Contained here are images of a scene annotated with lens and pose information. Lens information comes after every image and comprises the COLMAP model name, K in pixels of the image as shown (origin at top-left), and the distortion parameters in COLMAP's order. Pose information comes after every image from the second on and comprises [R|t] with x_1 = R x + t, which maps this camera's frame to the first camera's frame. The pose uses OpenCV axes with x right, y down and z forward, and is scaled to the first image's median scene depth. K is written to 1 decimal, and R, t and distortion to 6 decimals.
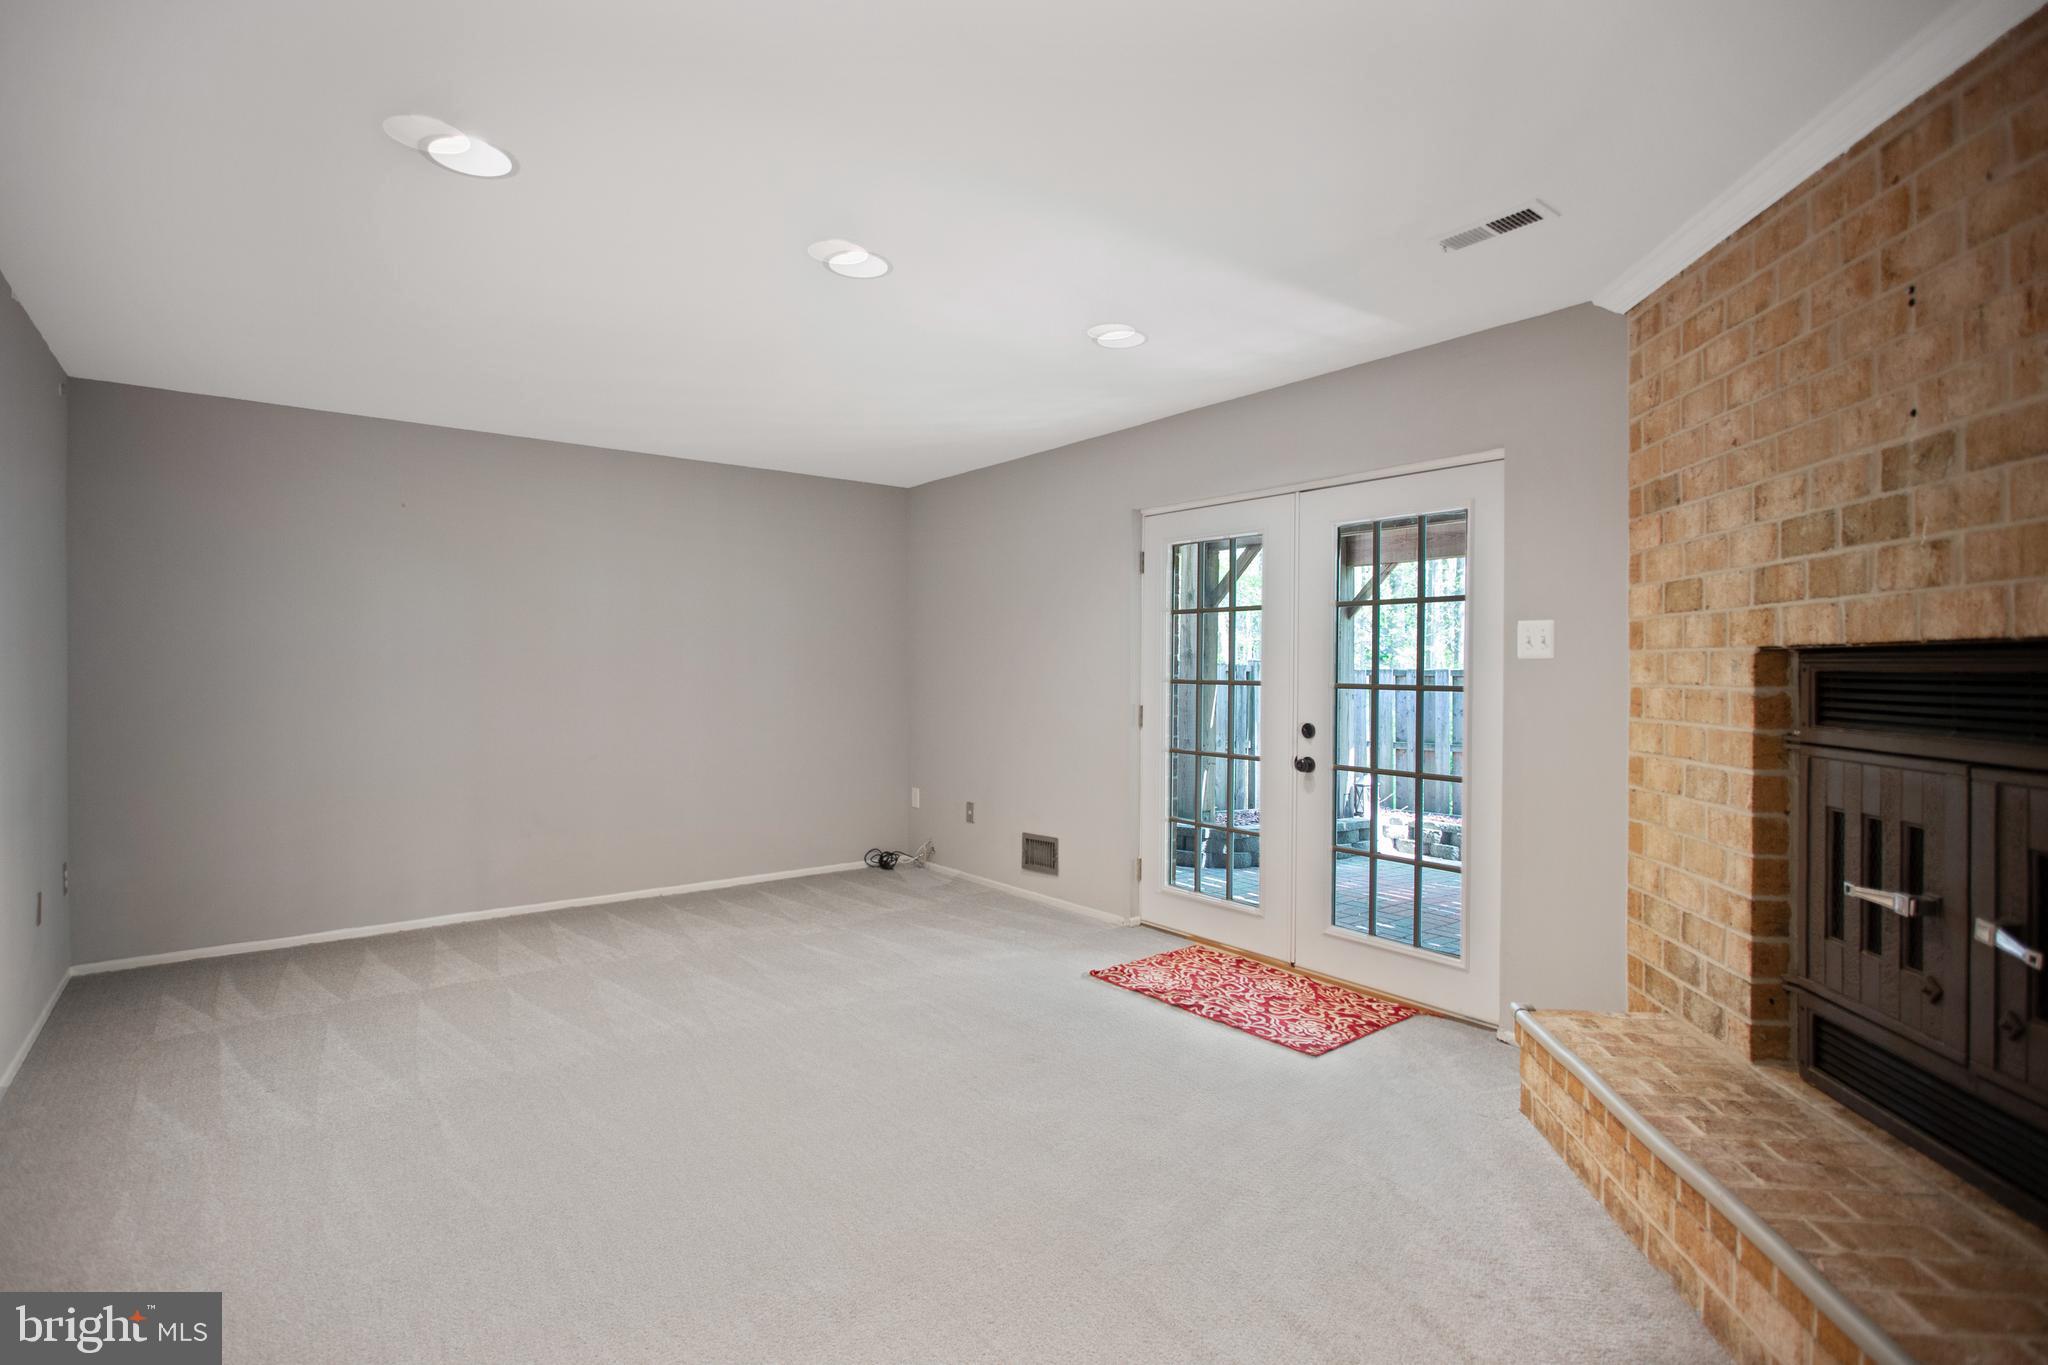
lens RADIAL K [[1002.2, 0, 1015.6], [0, 1002.2, 684.7], [0, 0, 1]] dist [-0.052630, 0.020991]
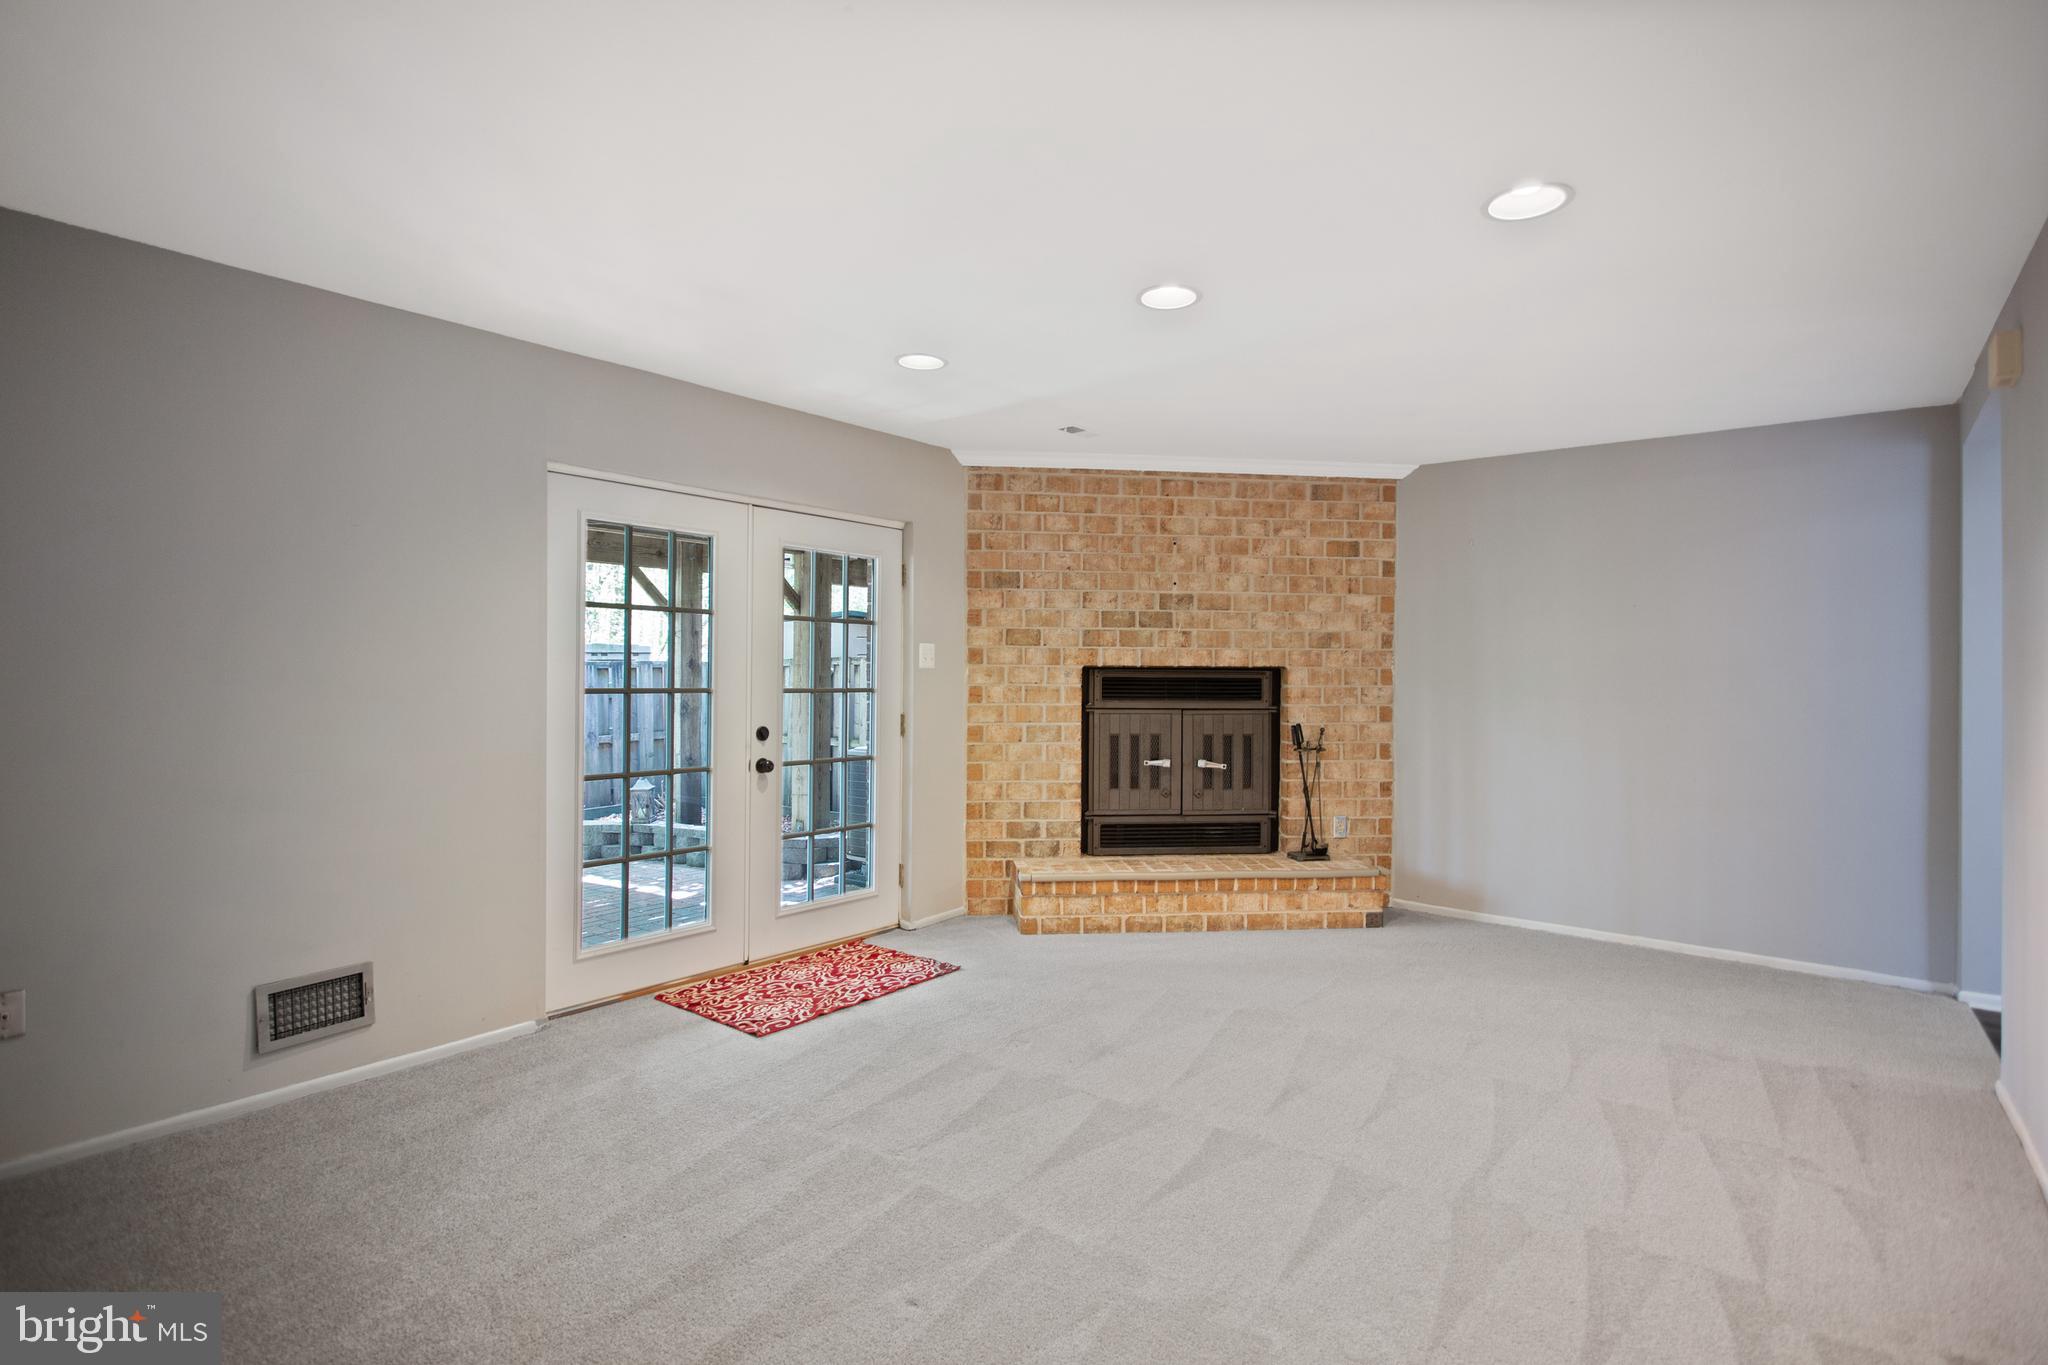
lens RADIAL K [[1002.2, 0, 1013.4], [0, 1002.2, 669.3], [0, 0, 1]] dist [-0.052630, 0.020991]
pose [[-0.239481, -0.006480, 0.970880, -1.421619], [0.007514, 0.999935, 0.008527, -0.052882], [-0.970872, 0.009337, -0.239416, 1.752159]]
